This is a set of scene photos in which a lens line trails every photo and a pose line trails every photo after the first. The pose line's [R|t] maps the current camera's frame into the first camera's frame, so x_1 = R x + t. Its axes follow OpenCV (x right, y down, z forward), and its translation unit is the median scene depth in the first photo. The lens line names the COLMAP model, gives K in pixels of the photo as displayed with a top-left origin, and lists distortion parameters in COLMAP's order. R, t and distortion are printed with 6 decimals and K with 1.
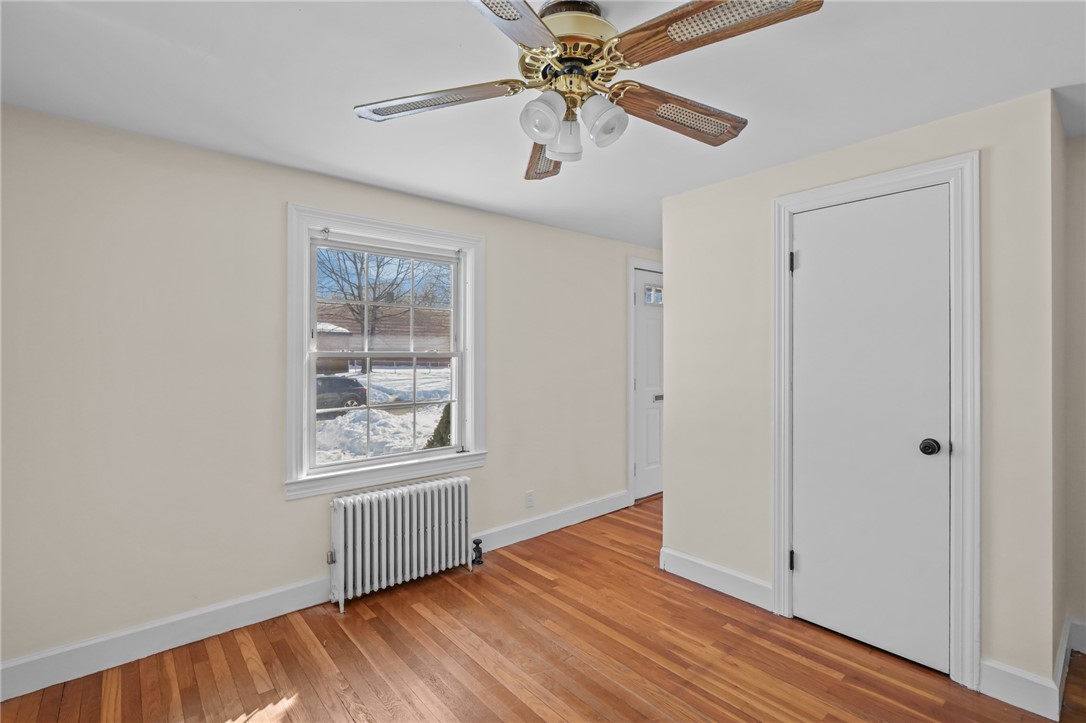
lens RADIAL K [[493.1, 0, 545.2], [0, 493.1, 357.1], [0, 0, 1]] dist [-0.002267, 0.002152]
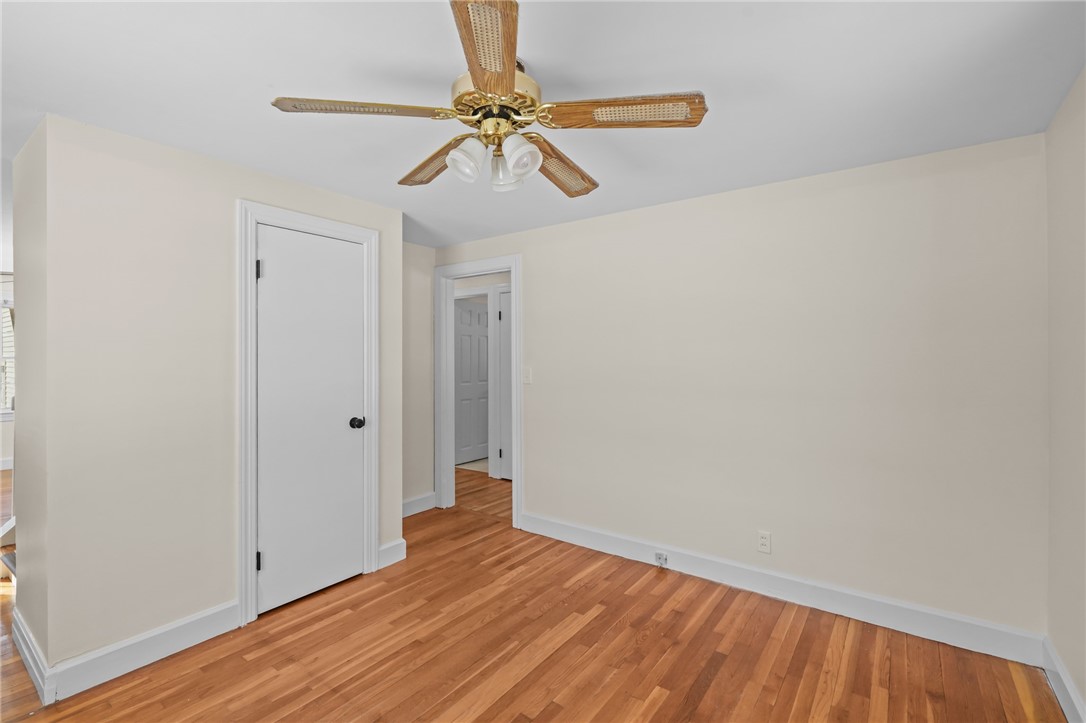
lens RADIAL K [[493.1, 0, 540.3], [0, 493.1, 357.9], [0, 0, 1]] dist [-0.002267, 0.002152]
pose [[-0.209518, -0.004406, 0.977795, -0.632227], [0.005647, 0.999968, 0.005716, -0.012366], [-0.977789, 0.006720, -0.209486, 0.651501]]
